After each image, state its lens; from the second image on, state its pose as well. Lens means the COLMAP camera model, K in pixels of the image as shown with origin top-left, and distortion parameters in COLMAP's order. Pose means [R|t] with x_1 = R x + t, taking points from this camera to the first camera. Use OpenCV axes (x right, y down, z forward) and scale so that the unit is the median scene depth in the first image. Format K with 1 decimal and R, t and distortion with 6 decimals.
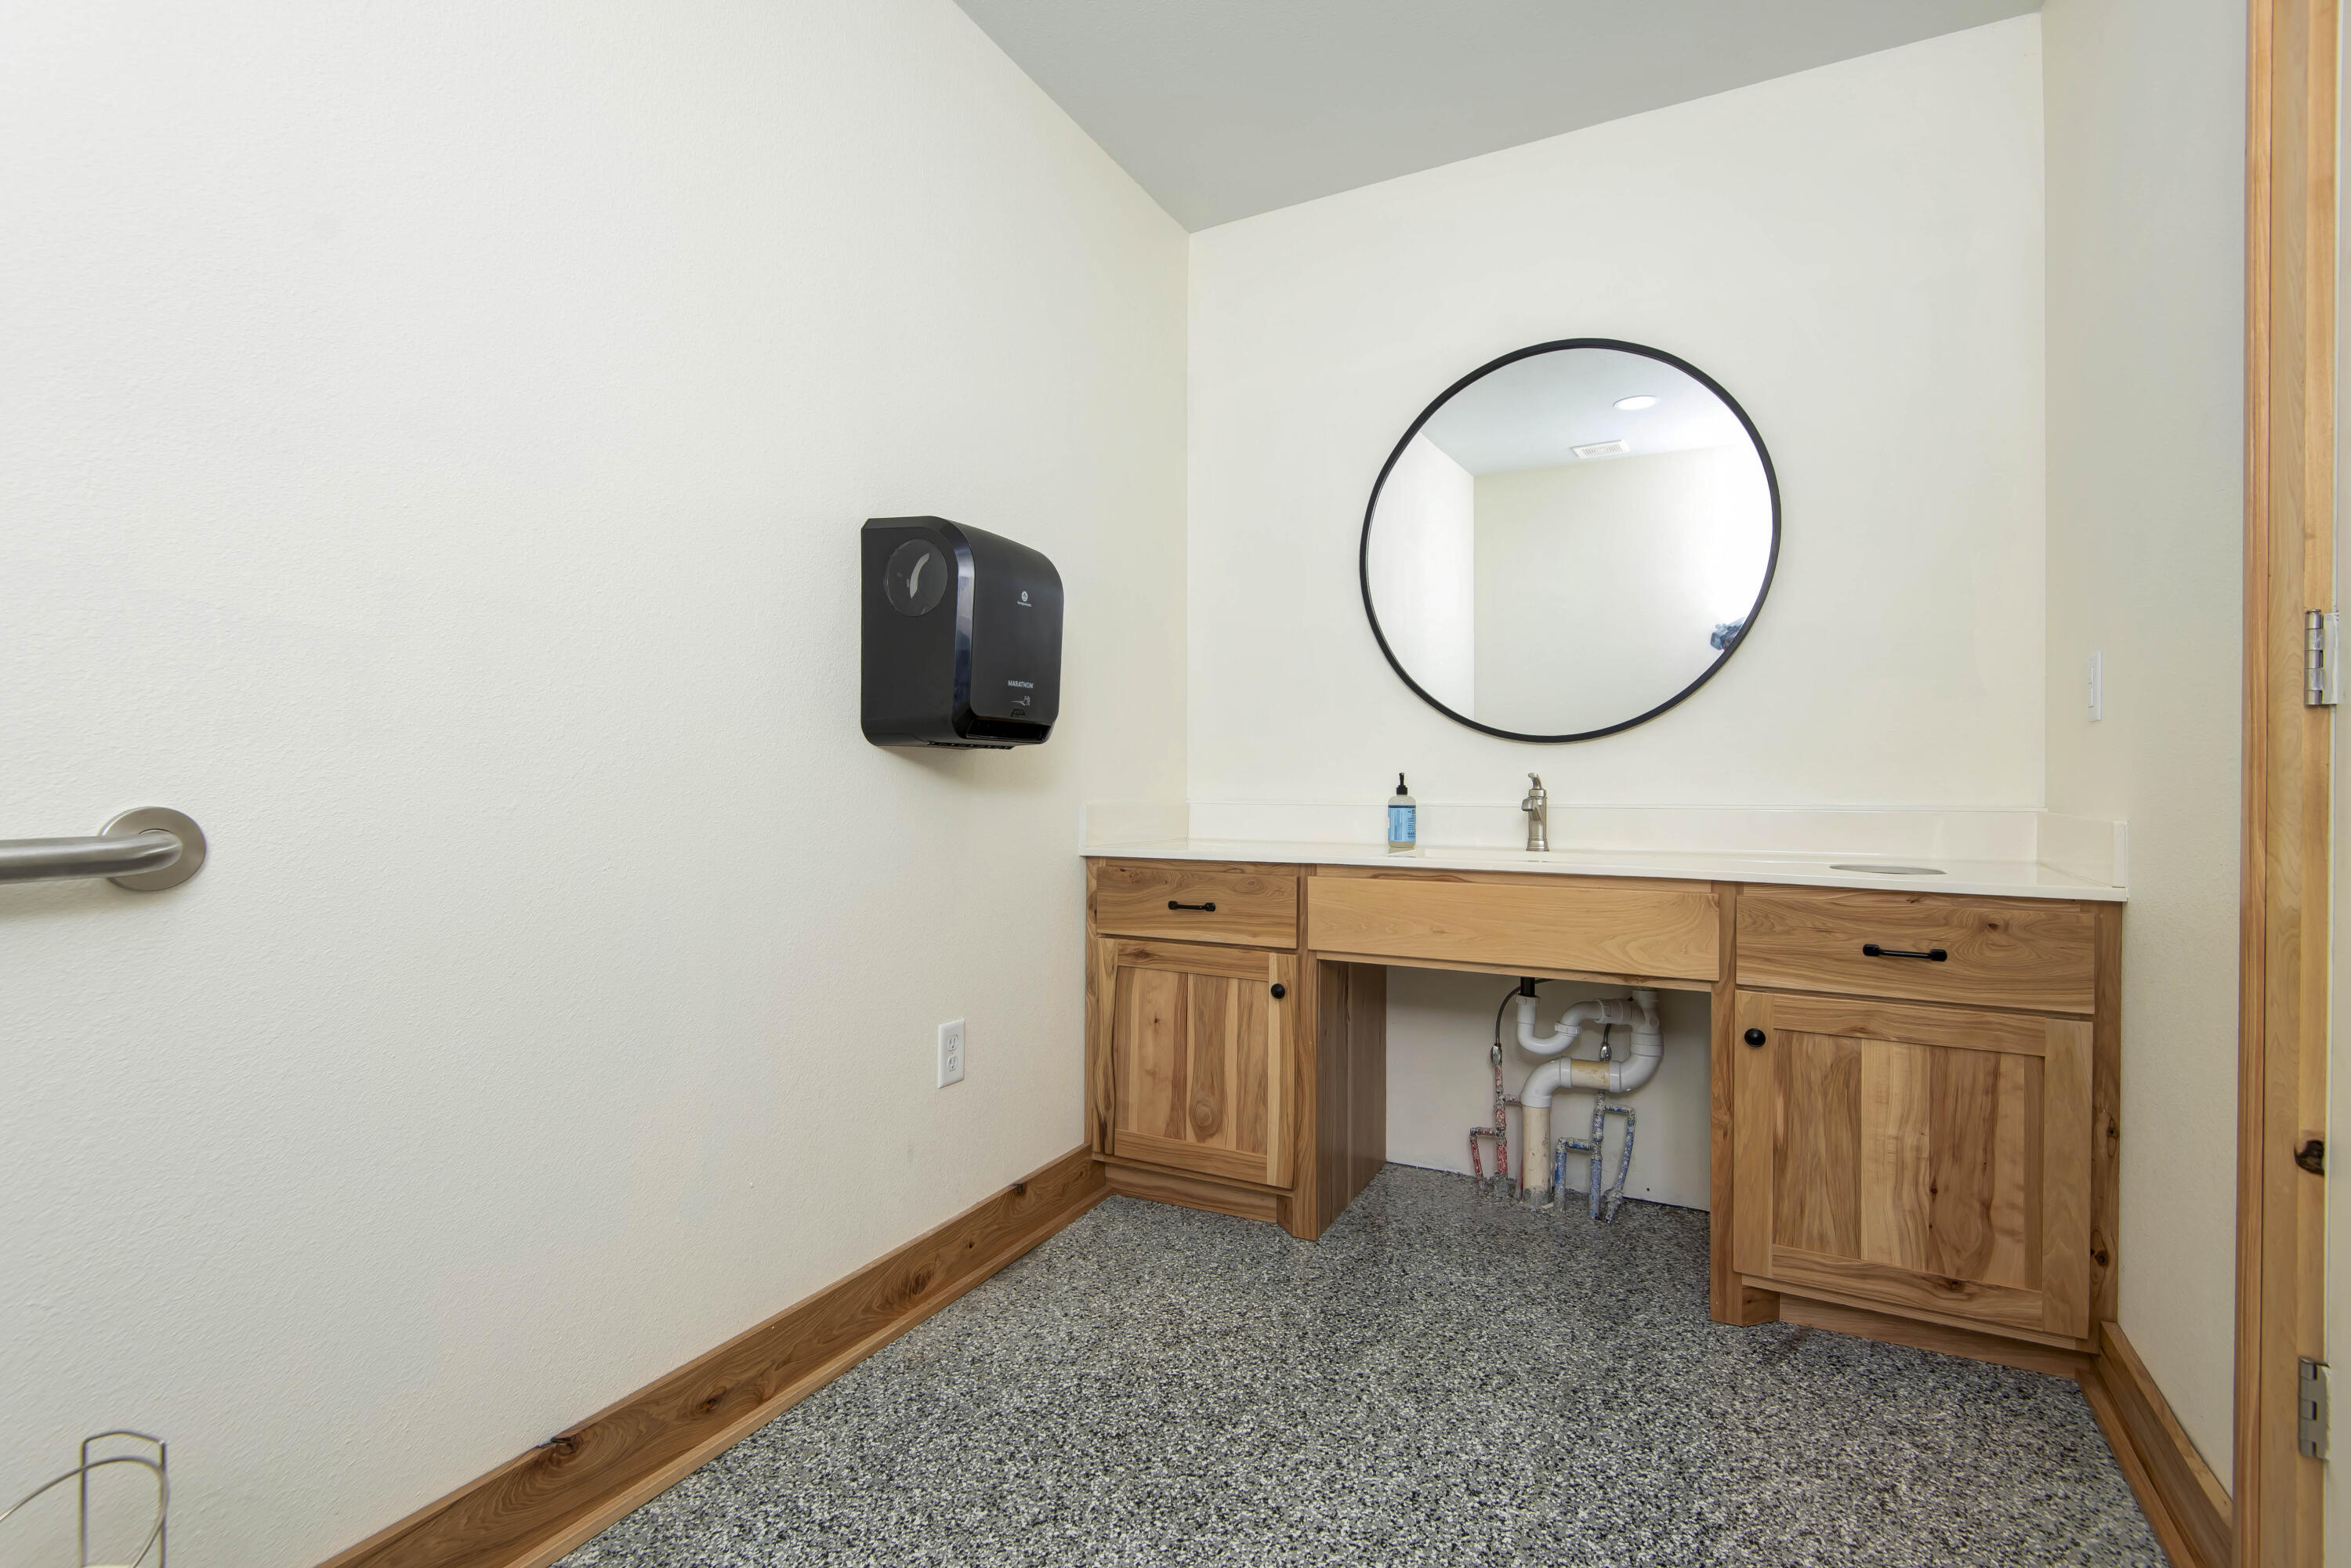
lens RADIAL K [[1088.1, 0, 1175.5], [0, 1088.1, 784.0], [0, 0, 1]] dist [-0.000195, -0.000048]
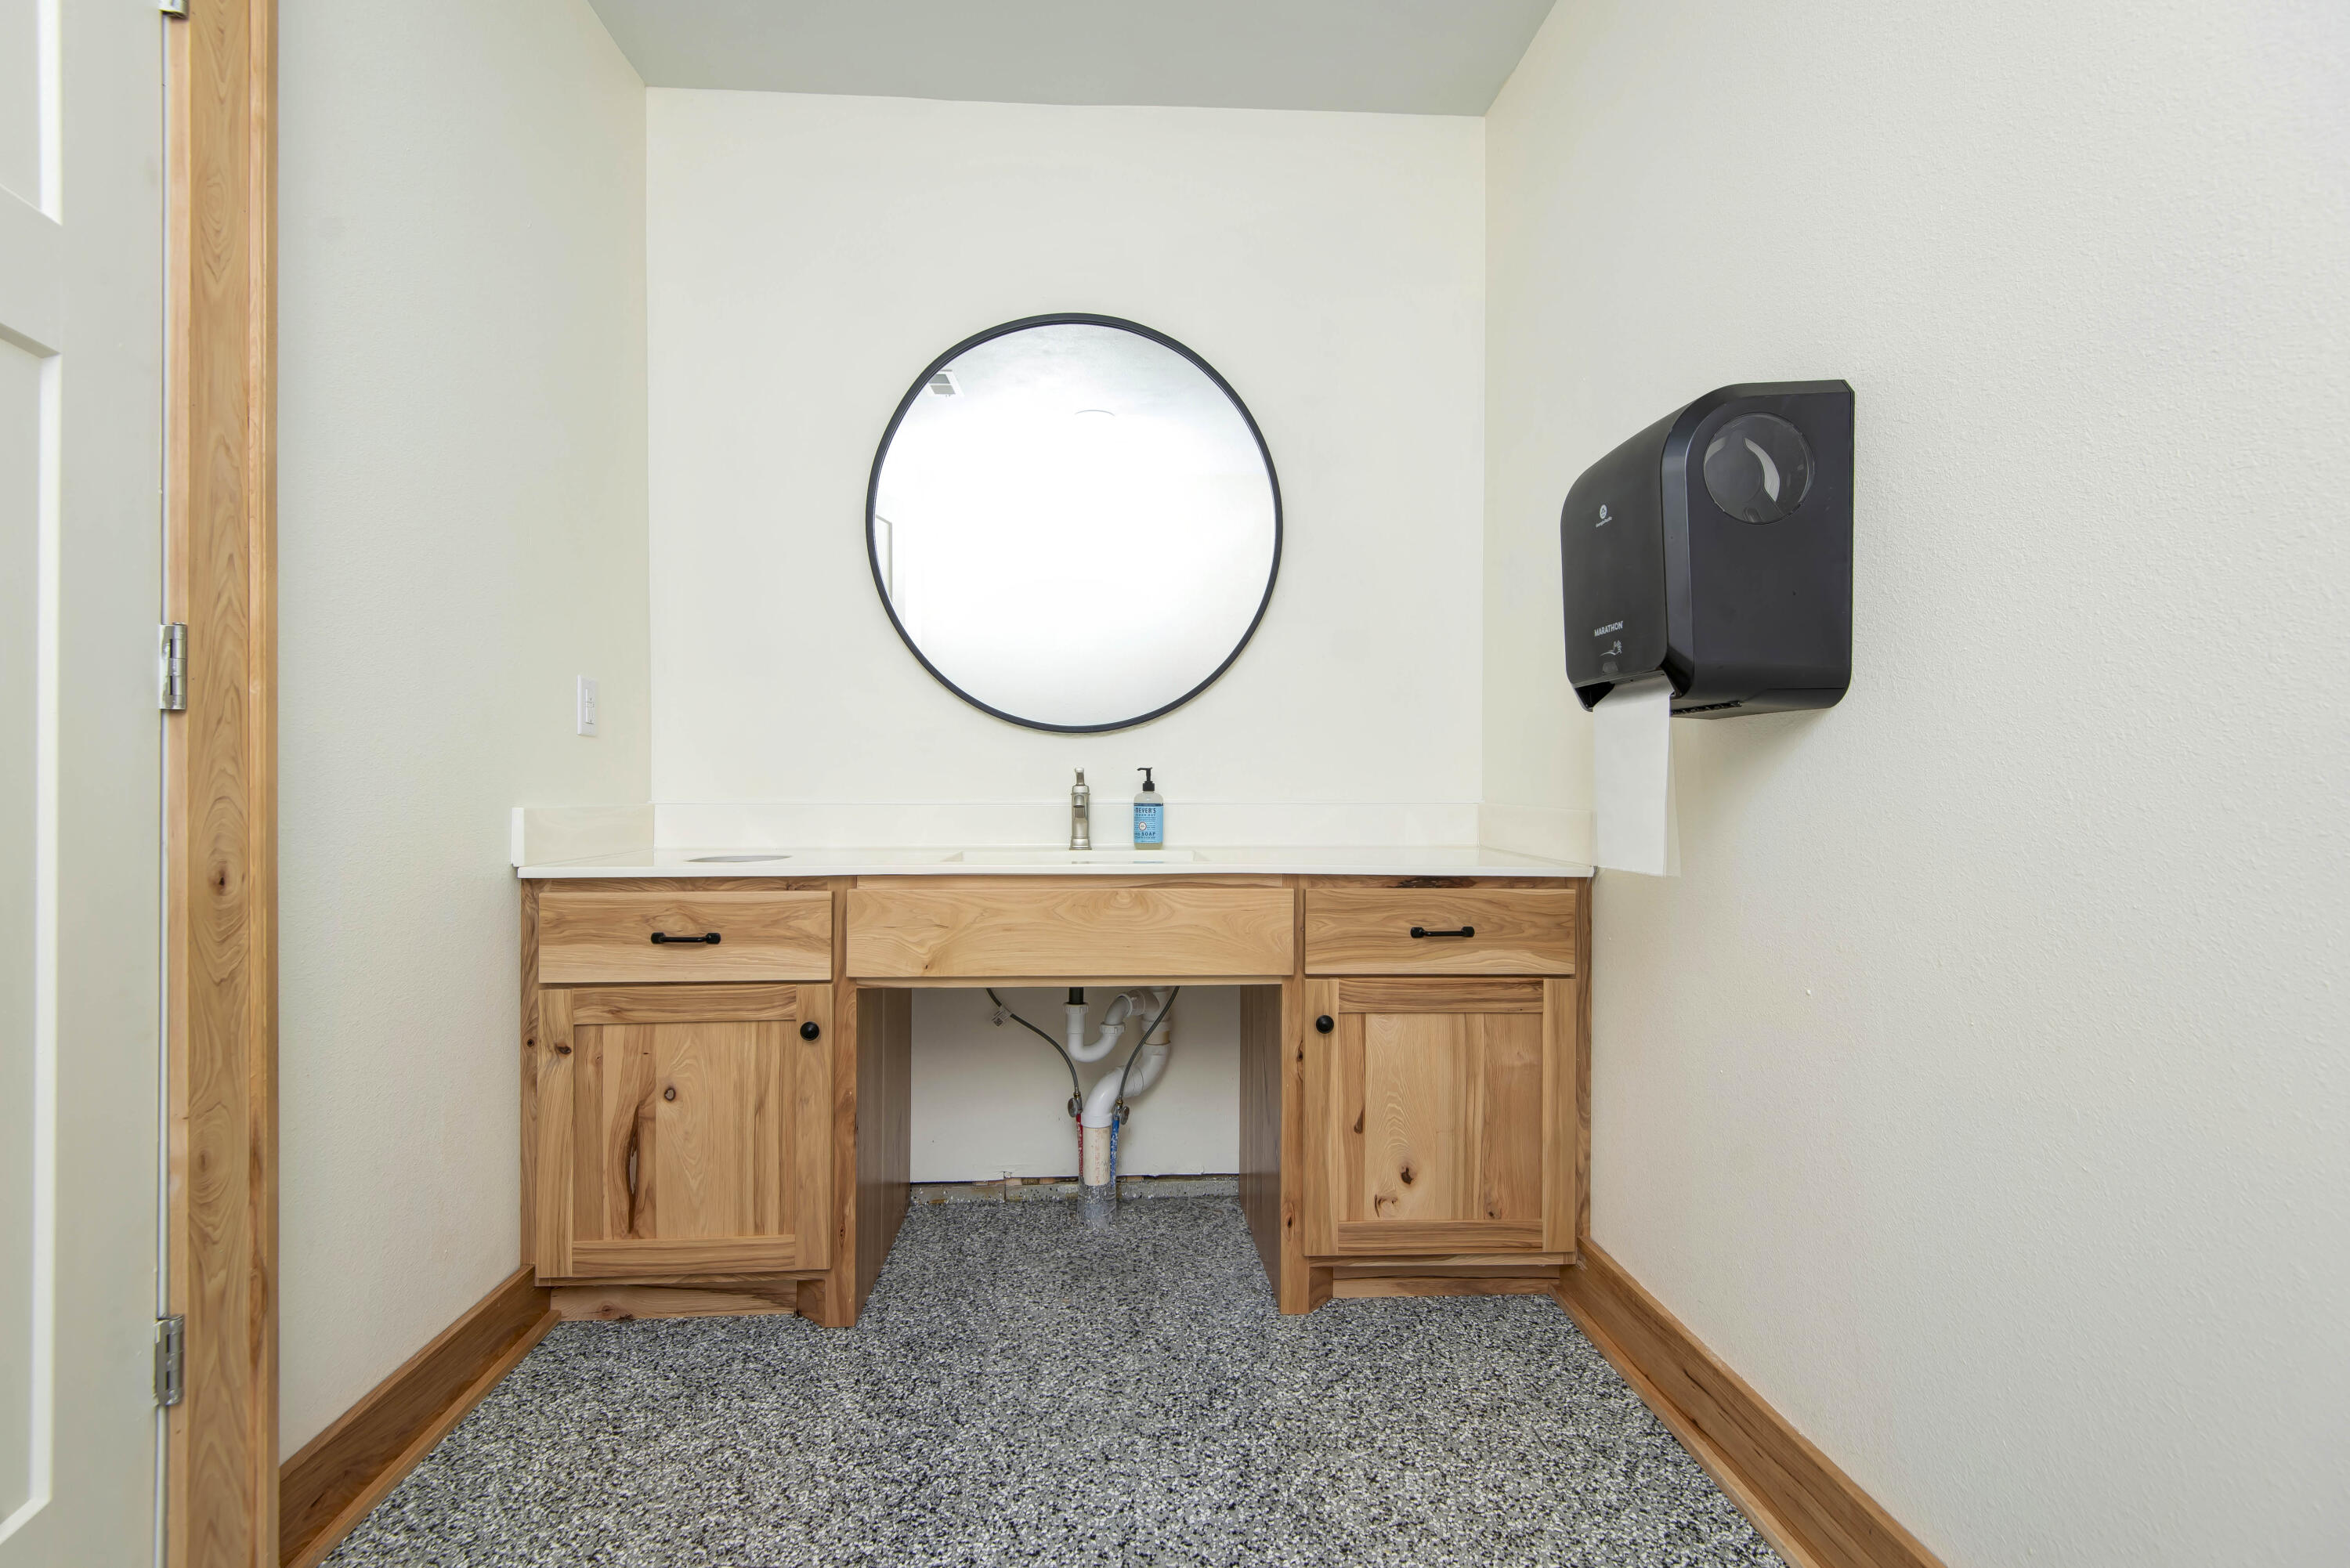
lens RADIAL K [[1135.1, 0, 1171.3], [0, 1135.1, 769.3], [0, 0, 1]] dist [0.000229, -0.000042]
pose [[0.848433, 0.003648, 0.529291, -0.128482], [0.001262, 0.999959, -0.008915, 0.000102], [-0.529302, 0.008232, 0.848394, 0.125833]]
